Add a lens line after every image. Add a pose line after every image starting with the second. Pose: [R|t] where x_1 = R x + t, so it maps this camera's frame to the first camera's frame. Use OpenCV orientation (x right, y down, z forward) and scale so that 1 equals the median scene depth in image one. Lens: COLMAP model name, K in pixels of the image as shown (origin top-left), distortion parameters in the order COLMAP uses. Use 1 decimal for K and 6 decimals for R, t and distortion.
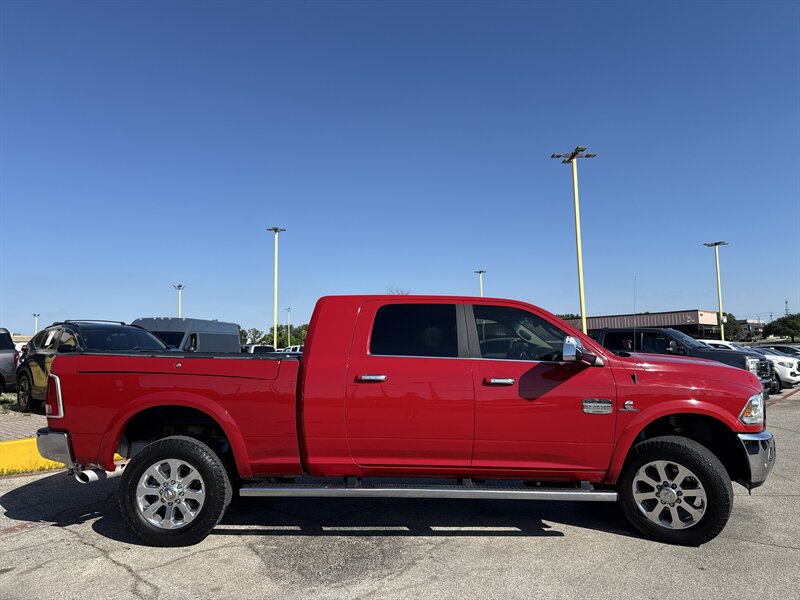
lens RADIAL K [[540.3, 0, 411.0], [0, 540.3, 300.9], [0, 0, 1]] dist [0.066582, -0.083329]
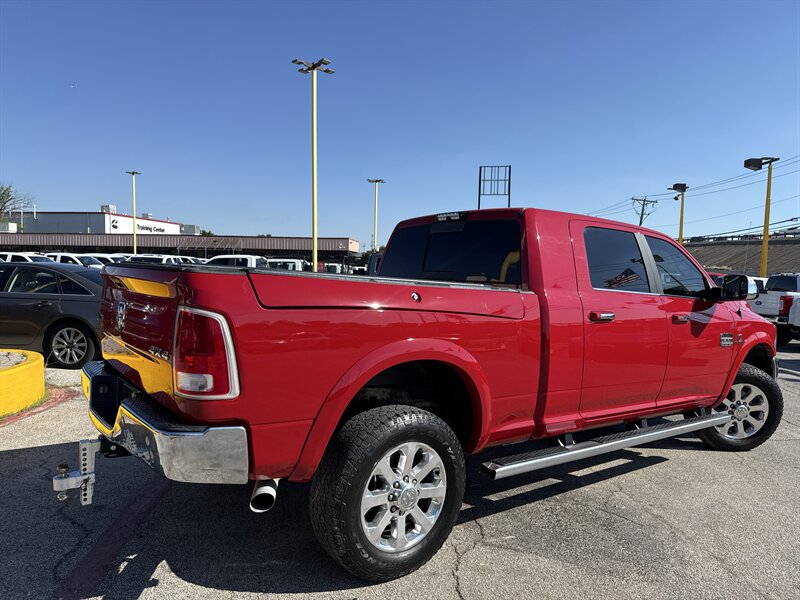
lens RADIAL K [[540.3, 0, 411.0], [0, 540.3, 300.9], [0, 0, 1]] dist [0.066582, -0.083329]
pose [[0.797923, 0.011296, 0.602653, -0.800422], [-0.101102, 0.988168, 0.115338, 0.054592], [-0.594219, -0.152960, 0.789624, 0.523726]]
